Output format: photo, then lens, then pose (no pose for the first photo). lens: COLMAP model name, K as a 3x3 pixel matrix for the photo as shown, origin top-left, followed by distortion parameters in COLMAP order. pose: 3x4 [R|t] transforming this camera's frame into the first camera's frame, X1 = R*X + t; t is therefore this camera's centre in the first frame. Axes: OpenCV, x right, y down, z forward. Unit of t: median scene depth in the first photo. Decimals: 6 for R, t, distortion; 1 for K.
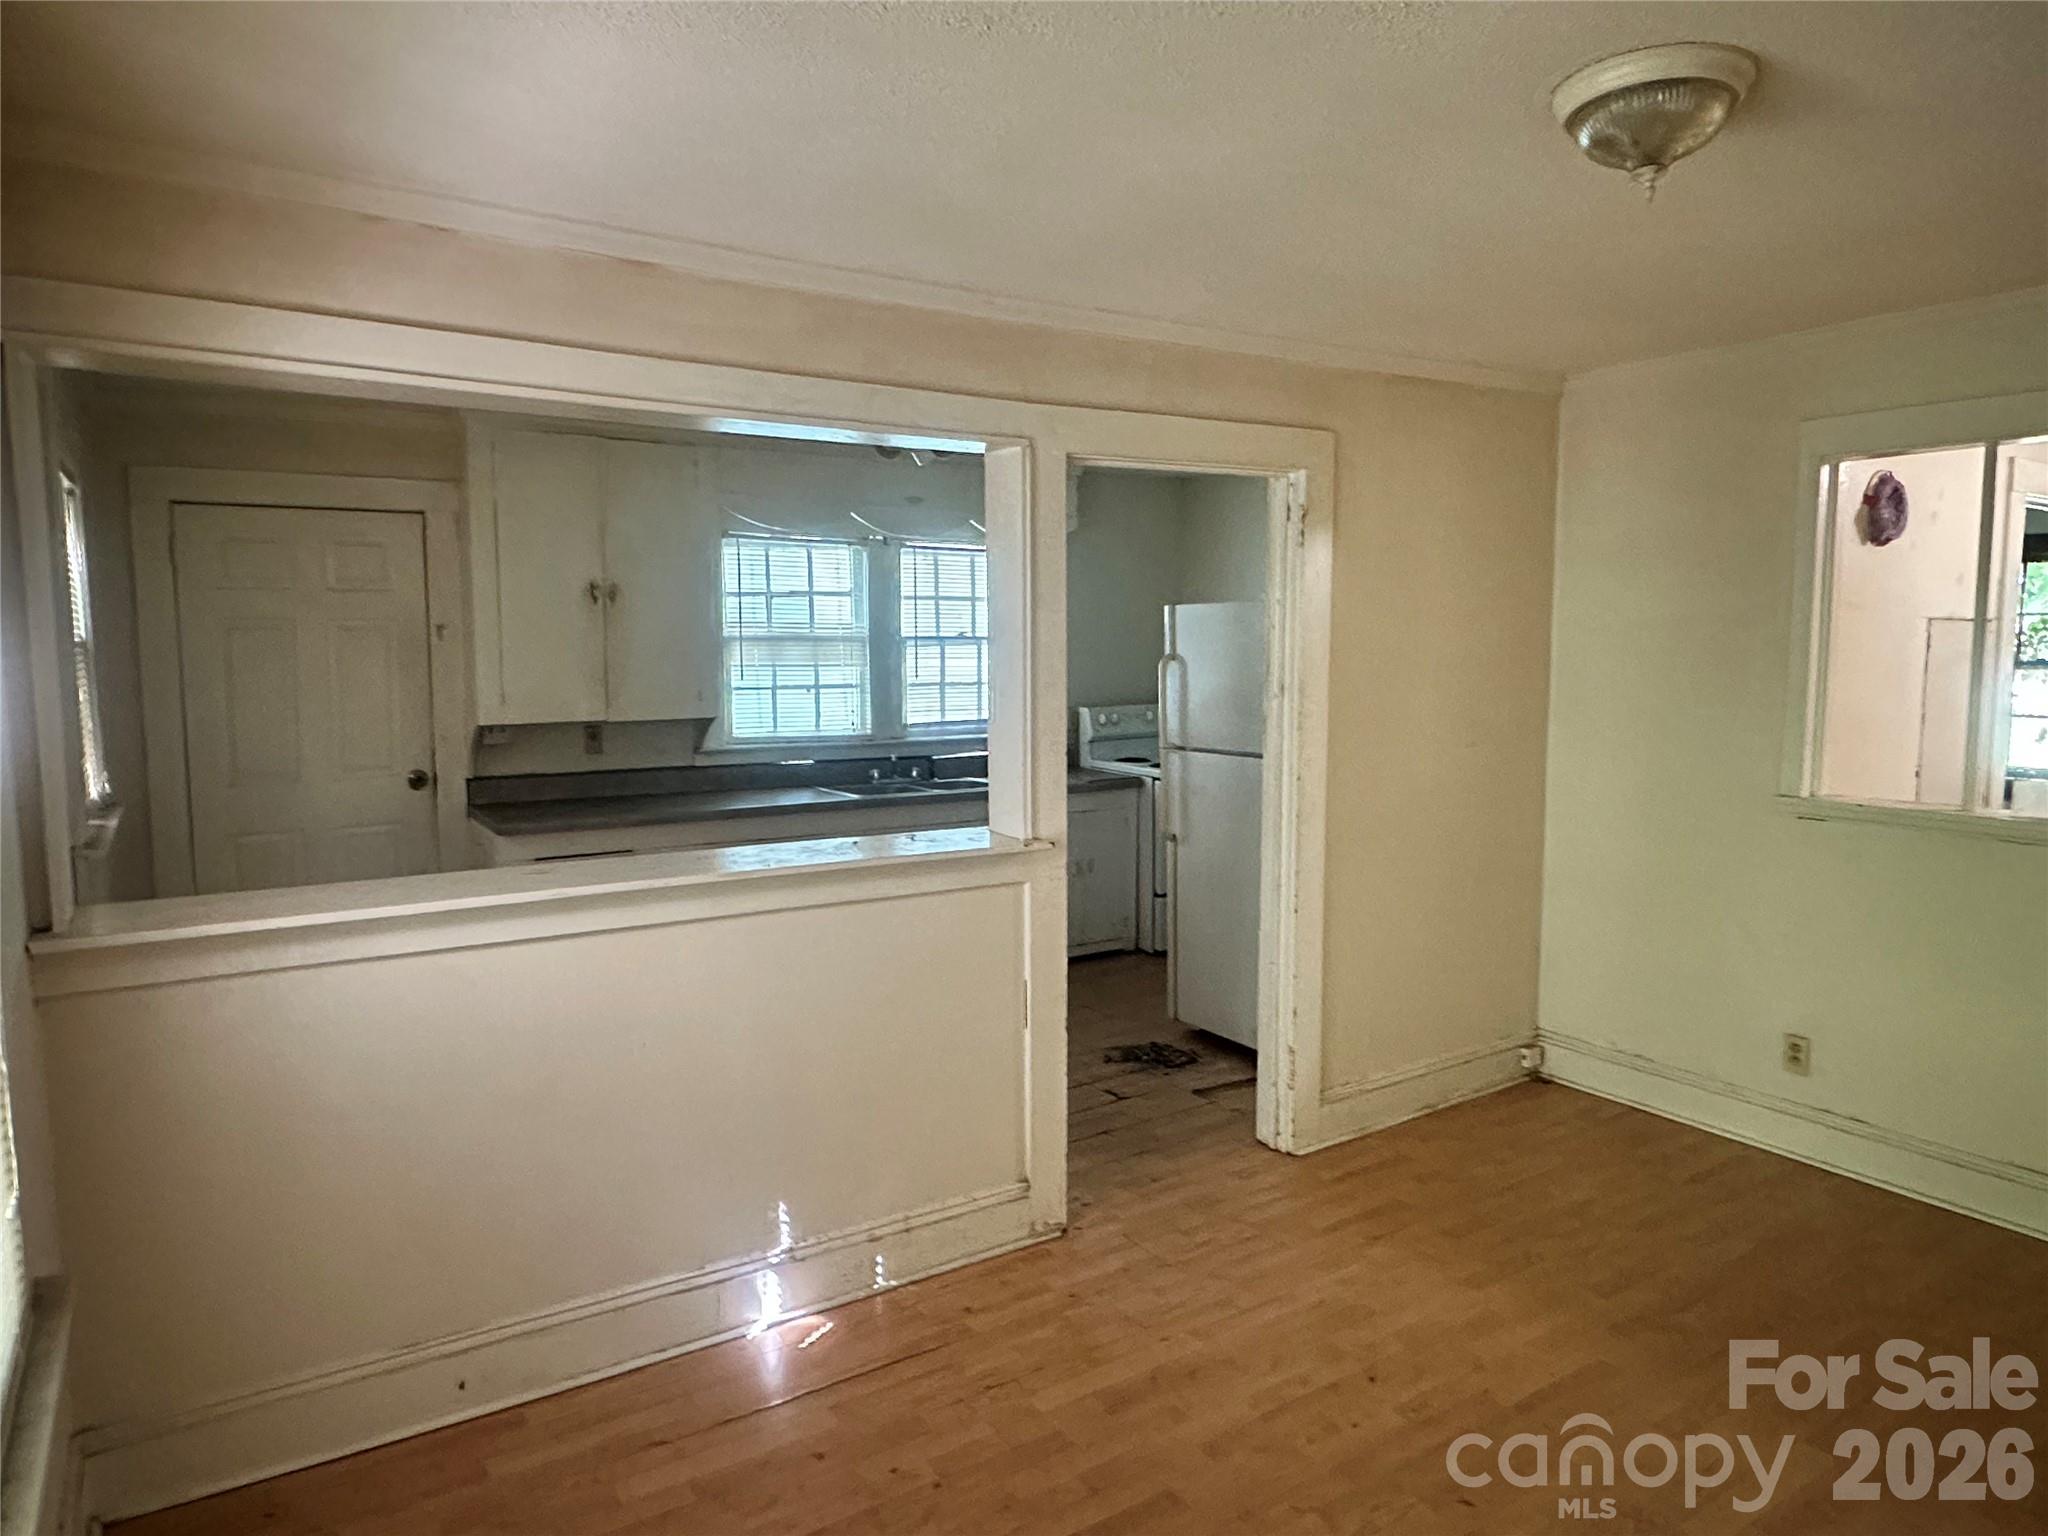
lens RADIAL K [[1280.1, 0, 1024.0], [0, 1280.1, 768.0], [0, 0, 1]] dist [-0.001222, -0.002747]
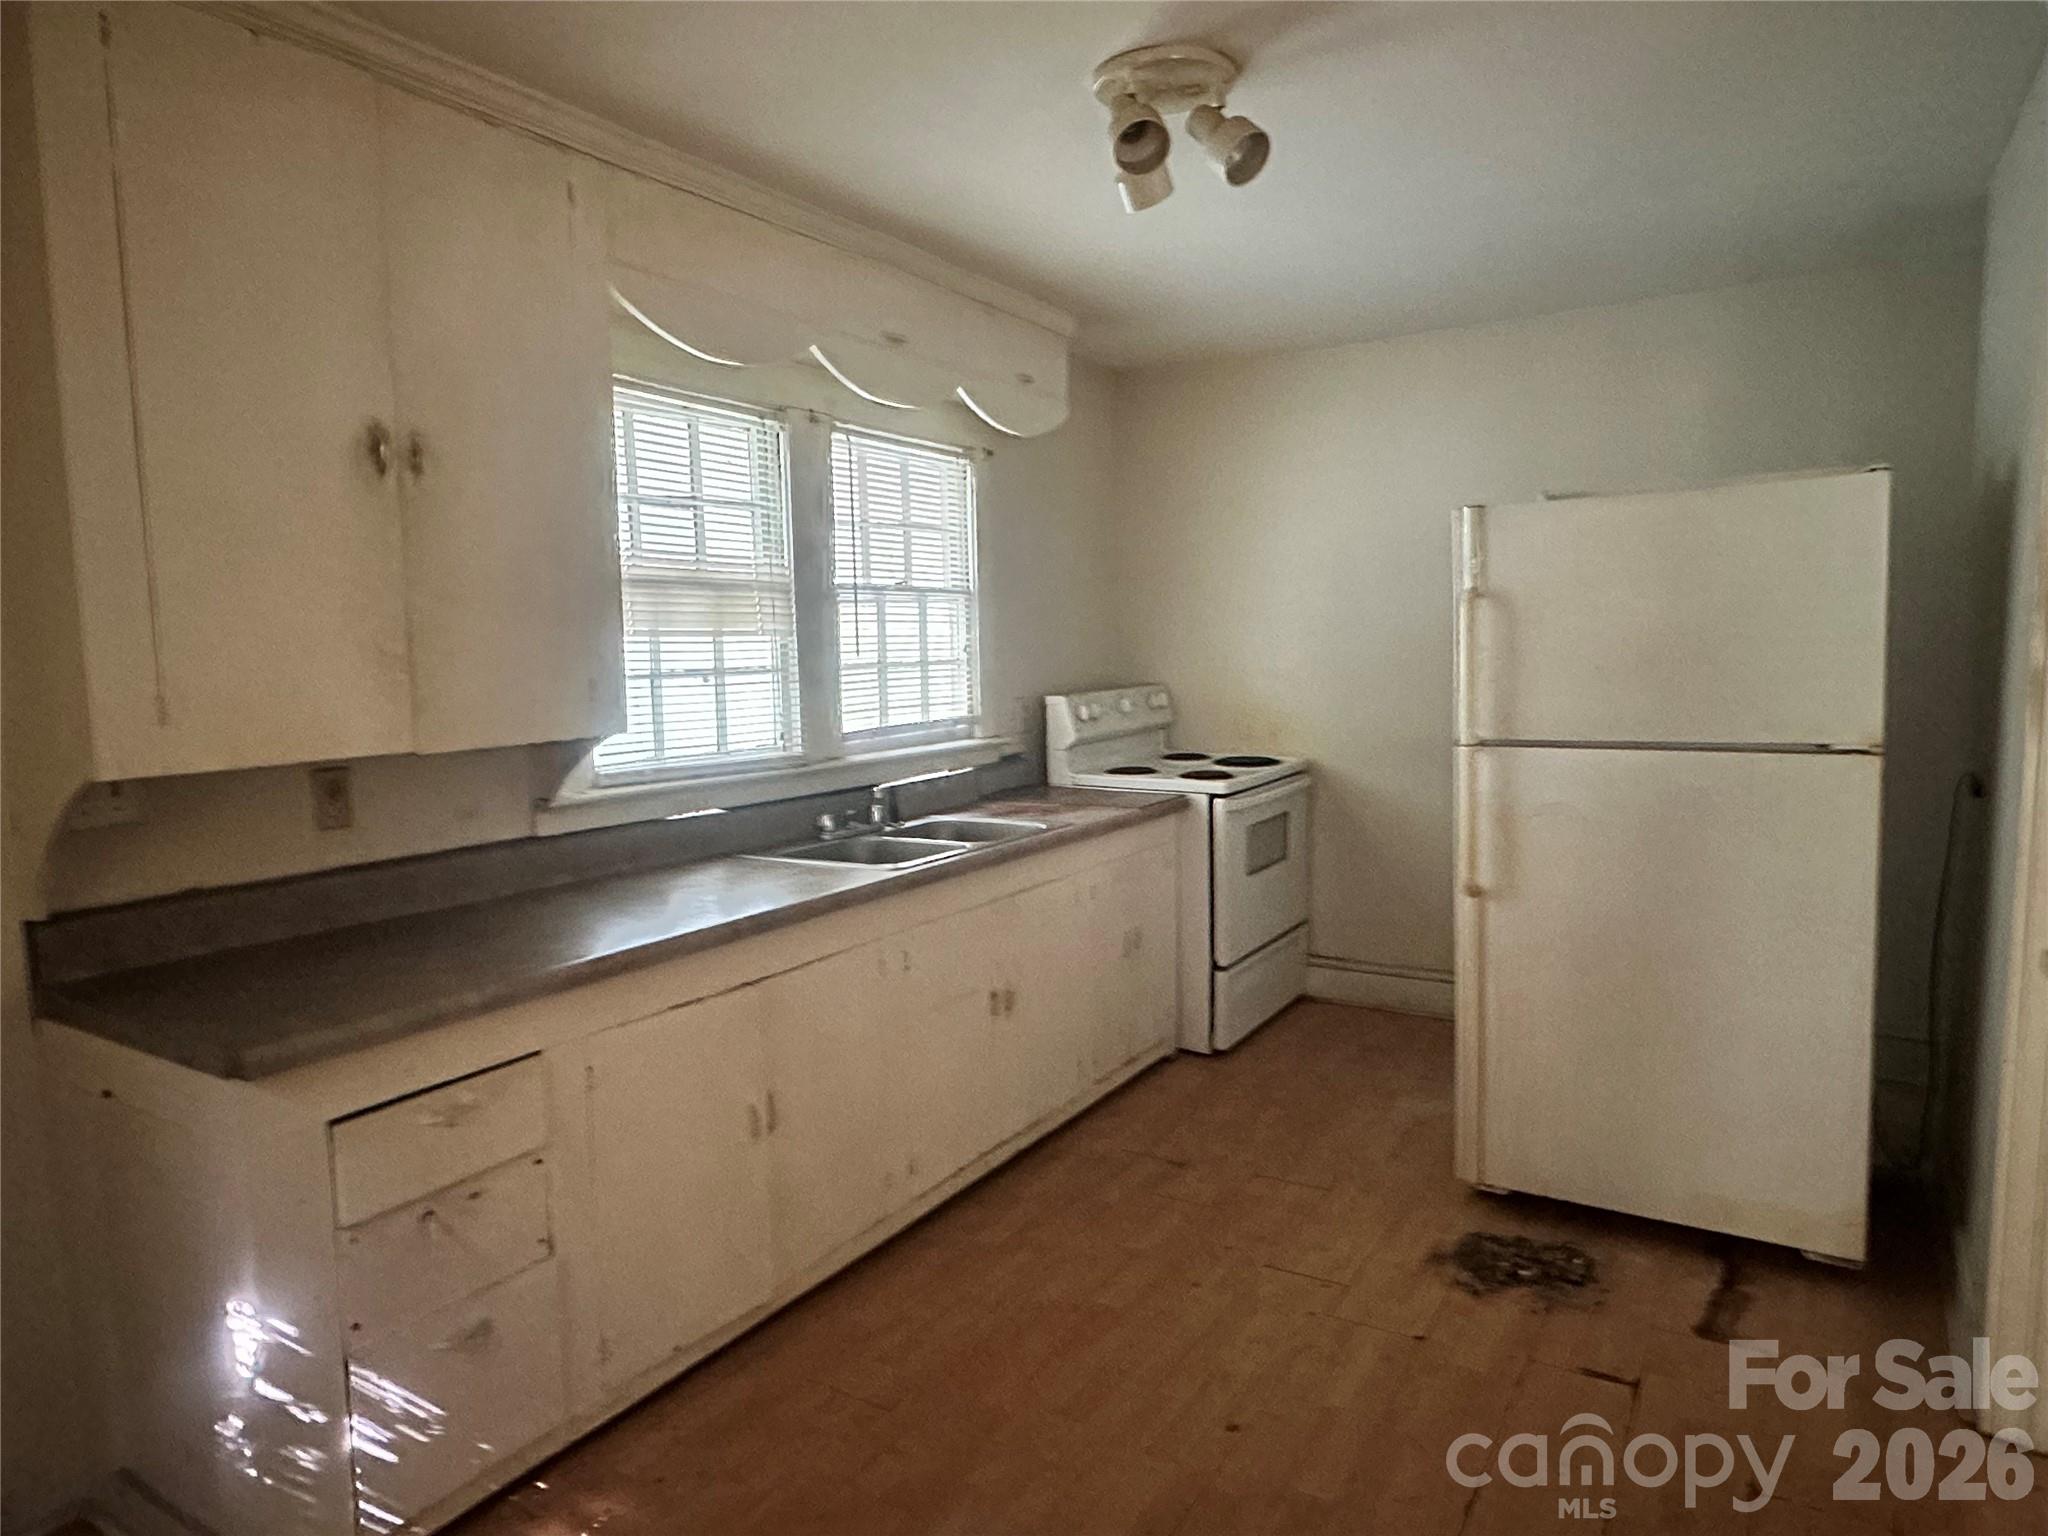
lens RADIAL K [[1280.1, 0, 1024.0], [0, 1280.1, 768.0], [0, 0, 1]] dist [-0.001222, -0.002747]
pose [[0.904219, -0.060864, 0.422710, -0.276122], [0.062380, 0.998000, 0.010261, -0.019976], [-0.422489, 0.017090, 0.906207, 0.446980]]
